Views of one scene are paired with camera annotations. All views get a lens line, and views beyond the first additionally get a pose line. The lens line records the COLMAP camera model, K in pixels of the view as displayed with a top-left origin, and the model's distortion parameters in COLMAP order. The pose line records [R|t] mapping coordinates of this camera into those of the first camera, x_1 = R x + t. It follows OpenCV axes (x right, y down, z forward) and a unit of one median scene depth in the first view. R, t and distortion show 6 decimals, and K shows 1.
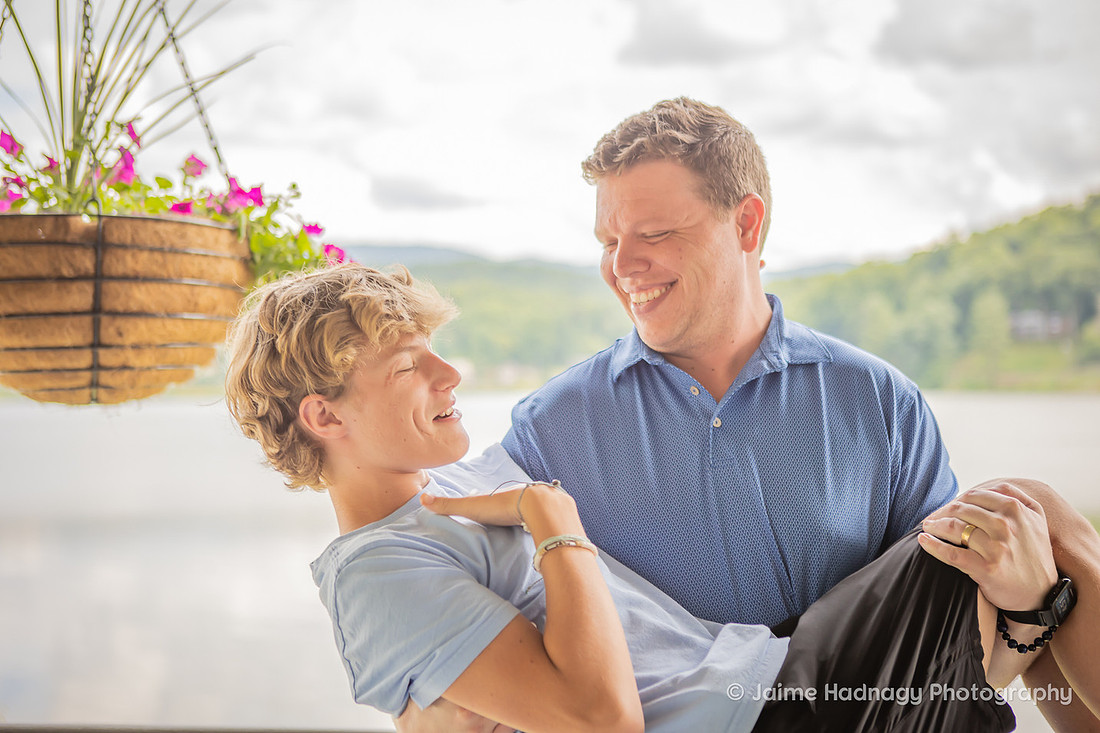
lens RADIAL K [[1518.0, 0, 549.3], [0, 1518.0, 368.4], [0, 0, 1]] dist [0.088589, 0.000000]
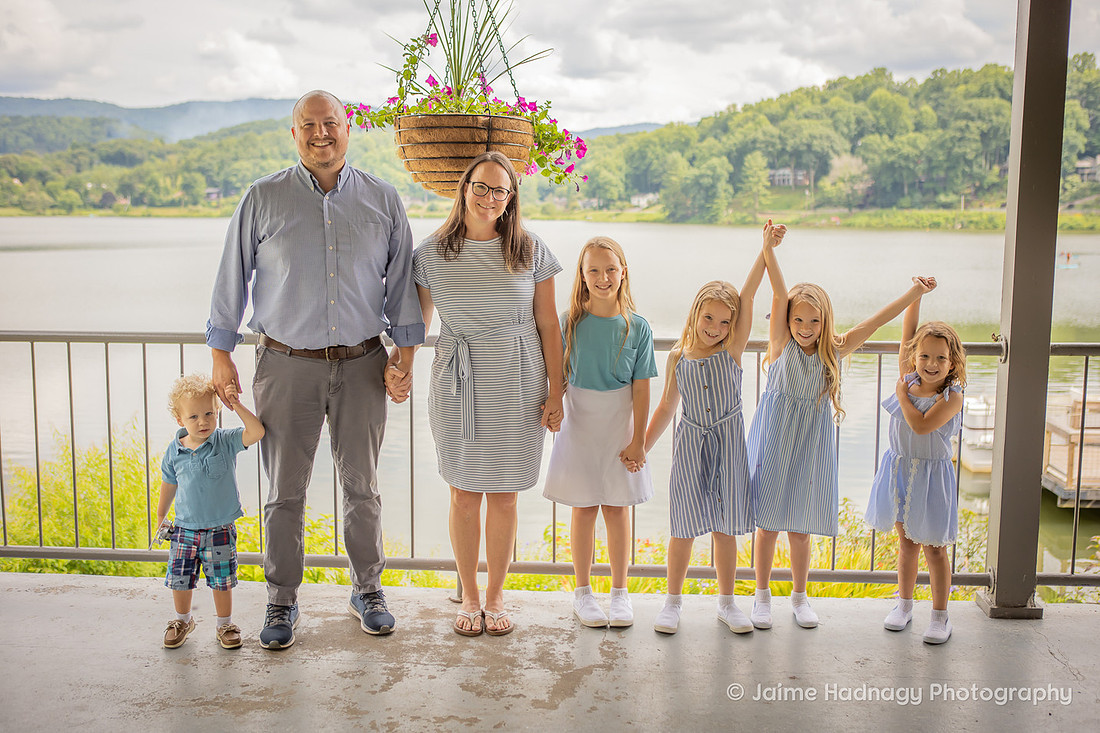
lens RADIAL K [[1156.5, 0, 570.8], [0, 1156.5, 368.9], [0, 0, 1]] dist [-0.025067, 0.000000]
pose [[0.991757, 0.003314, 0.128091, -0.378777], [-0.021457, 0.989844, 0.140527, 0.032944], [-0.126324, -0.142117, 0.981756, -0.807764]]
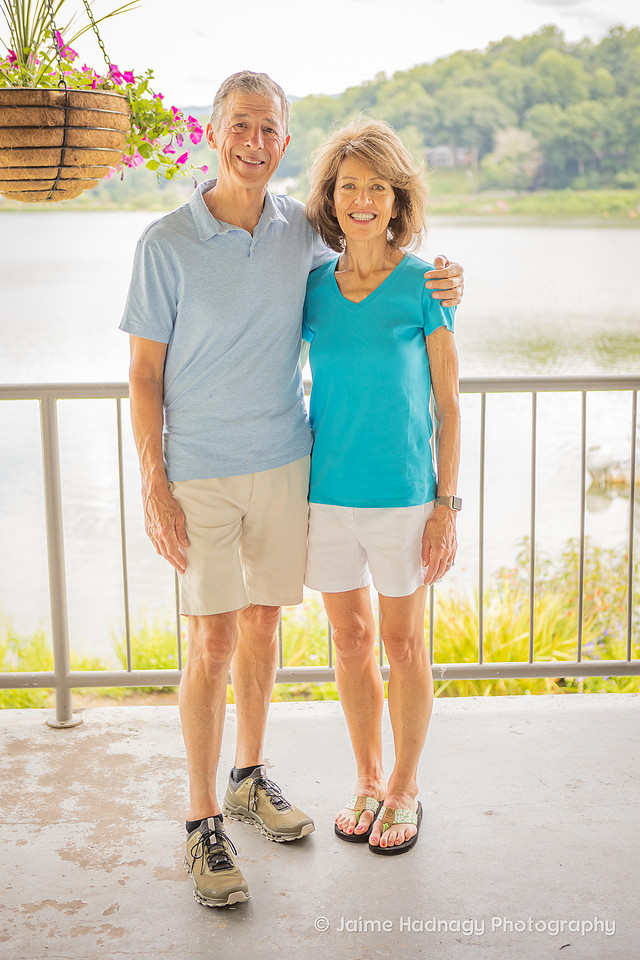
lens RADIAL K [[1326.9, 0, 321.9], [0, 1326.9, 476.8], [0, 0, 1]] dist [0.004793, 0.000000]
pose [[0.976209, -0.042265, 0.212673, -0.335284], [-0.003125, 0.977974, 0.208701, 0.015174], [-0.216809, -0.204401, 0.954575, -0.597258]]
